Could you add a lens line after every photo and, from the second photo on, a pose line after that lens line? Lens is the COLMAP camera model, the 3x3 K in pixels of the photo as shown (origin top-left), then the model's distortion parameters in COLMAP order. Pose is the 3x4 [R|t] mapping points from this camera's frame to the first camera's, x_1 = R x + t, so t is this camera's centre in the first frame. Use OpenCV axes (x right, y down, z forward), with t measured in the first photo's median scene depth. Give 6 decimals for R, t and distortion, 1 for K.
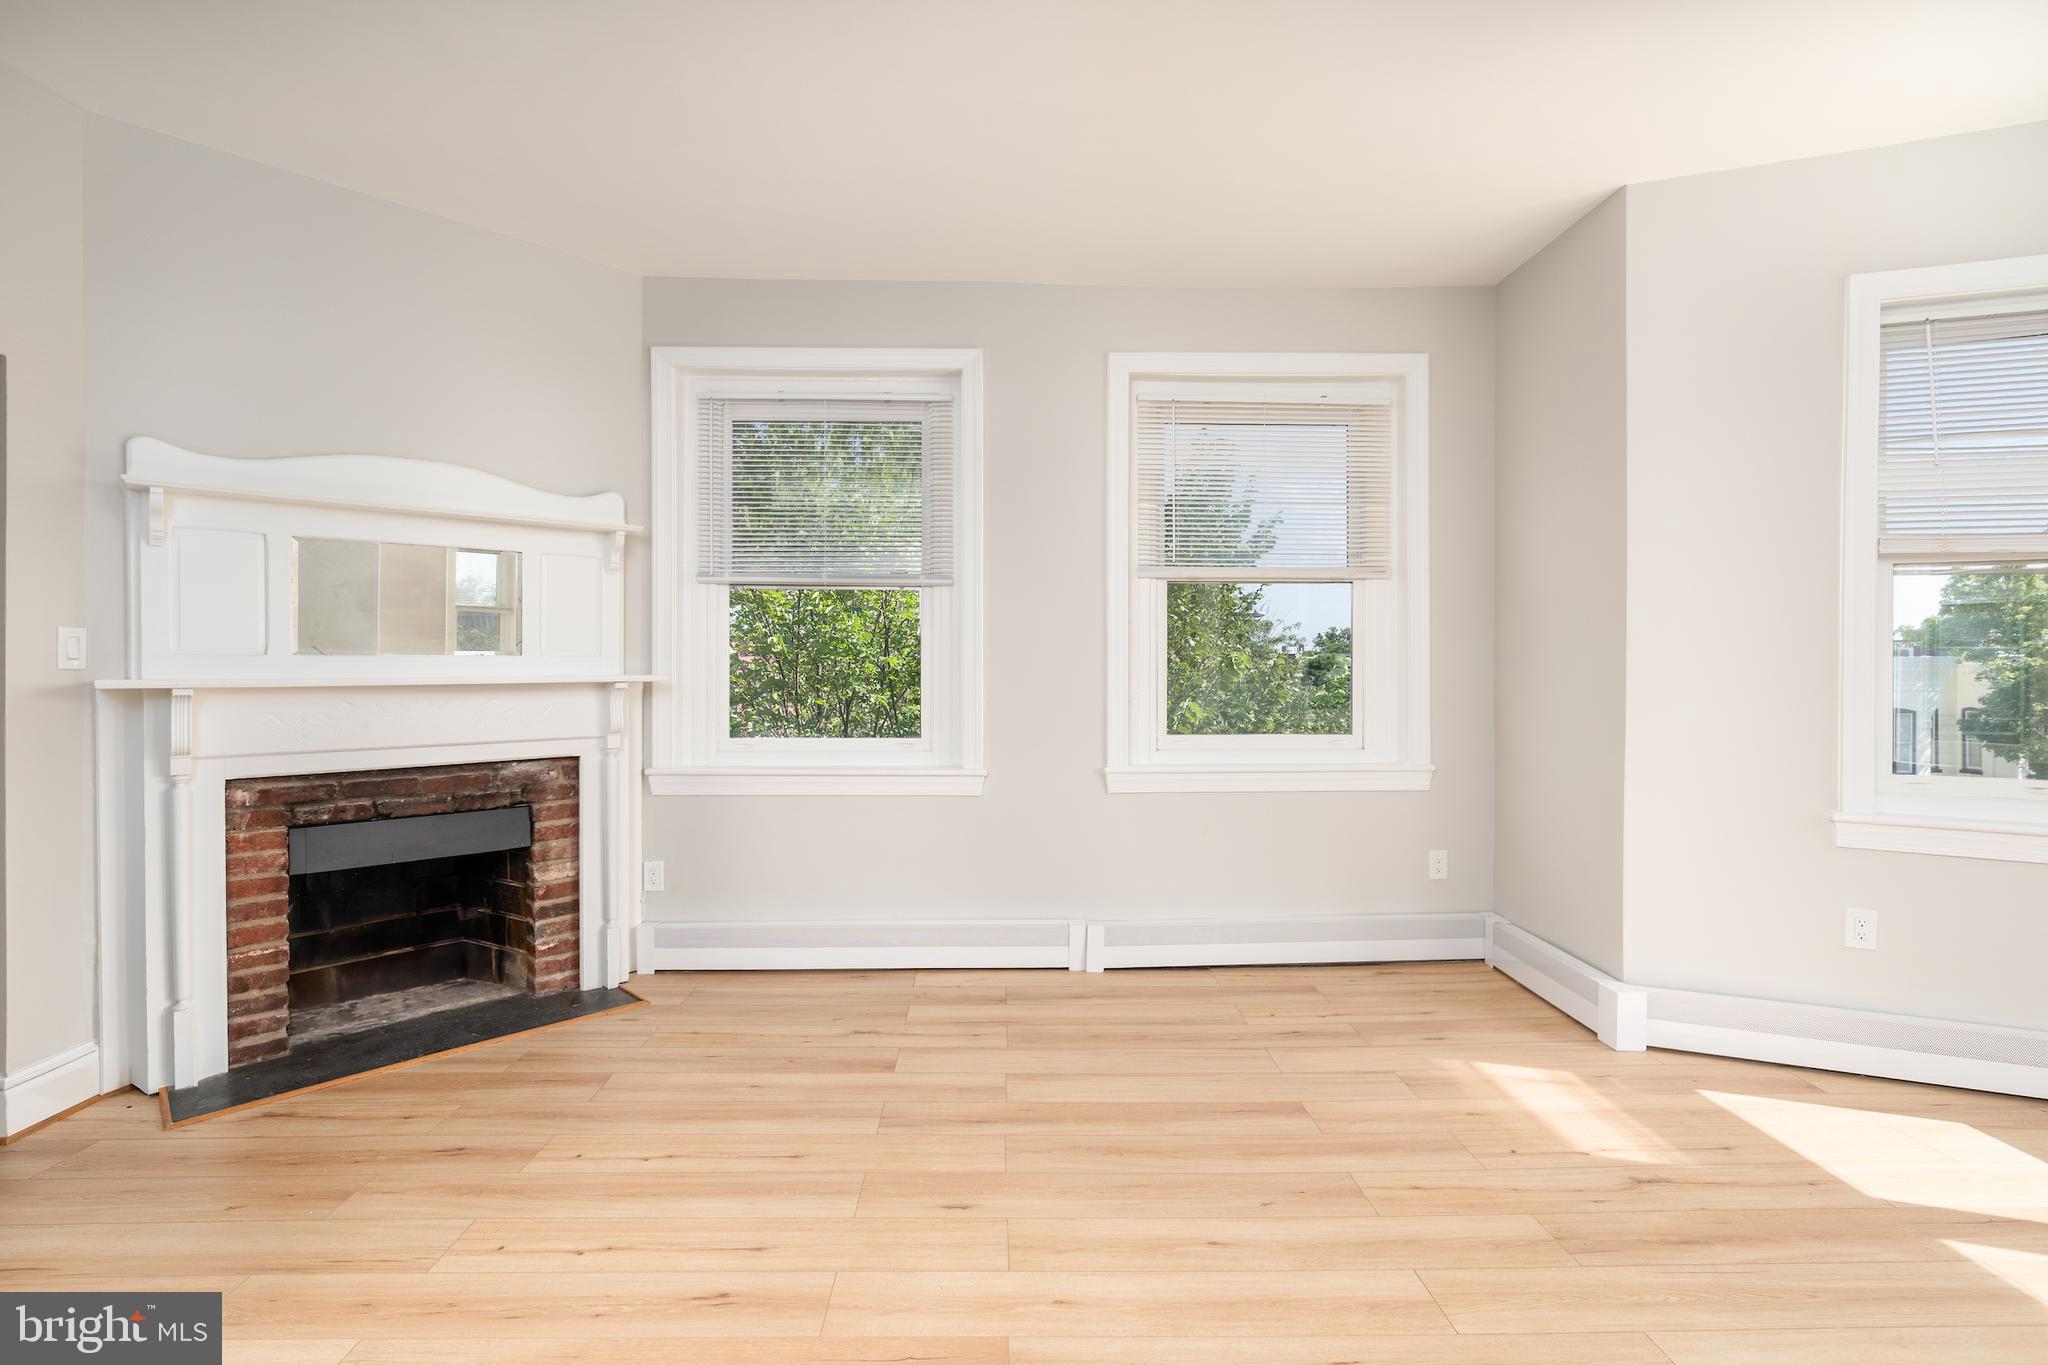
lens RADIAL K [[950.7, 0, 1011.6], [0, 950.7, 674.5], [0, 0, 1]] dist [-0.011463, 0.004108]
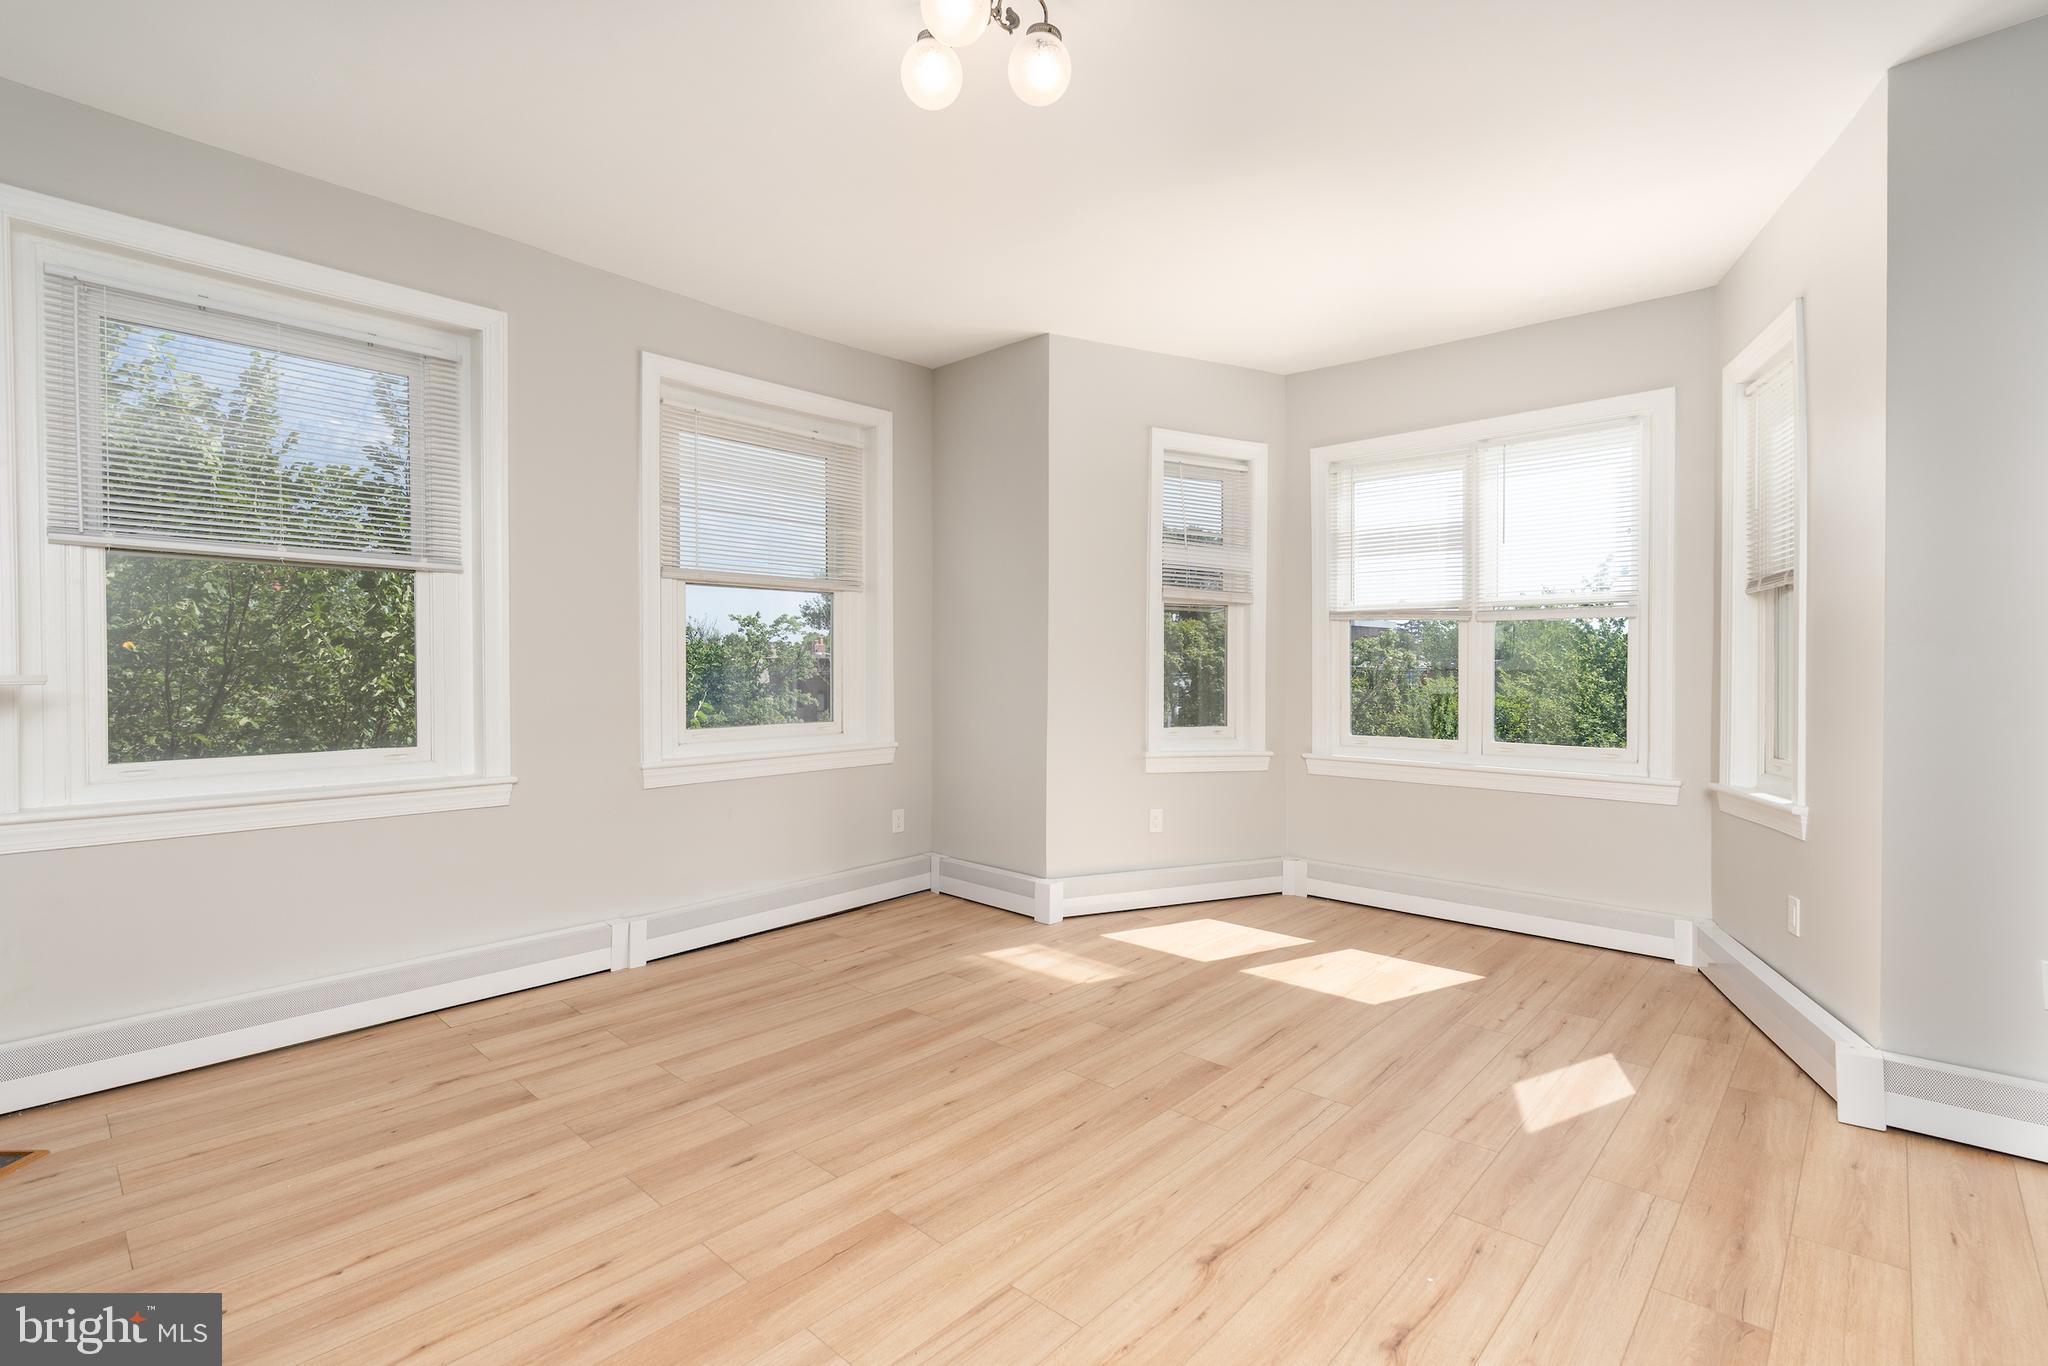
lens RADIAL K [[950.7, 0, 1021.2], [0, 950.7, 689.5], [0, 0, 1]] dist [-0.011463, 0.004108]
pose [[0.684631, -0.018683, 0.728650, -0.462105], [0.005458, 0.999775, 0.020506, 0.000393], [-0.728869, -0.010062, 0.684579, 0.022293]]
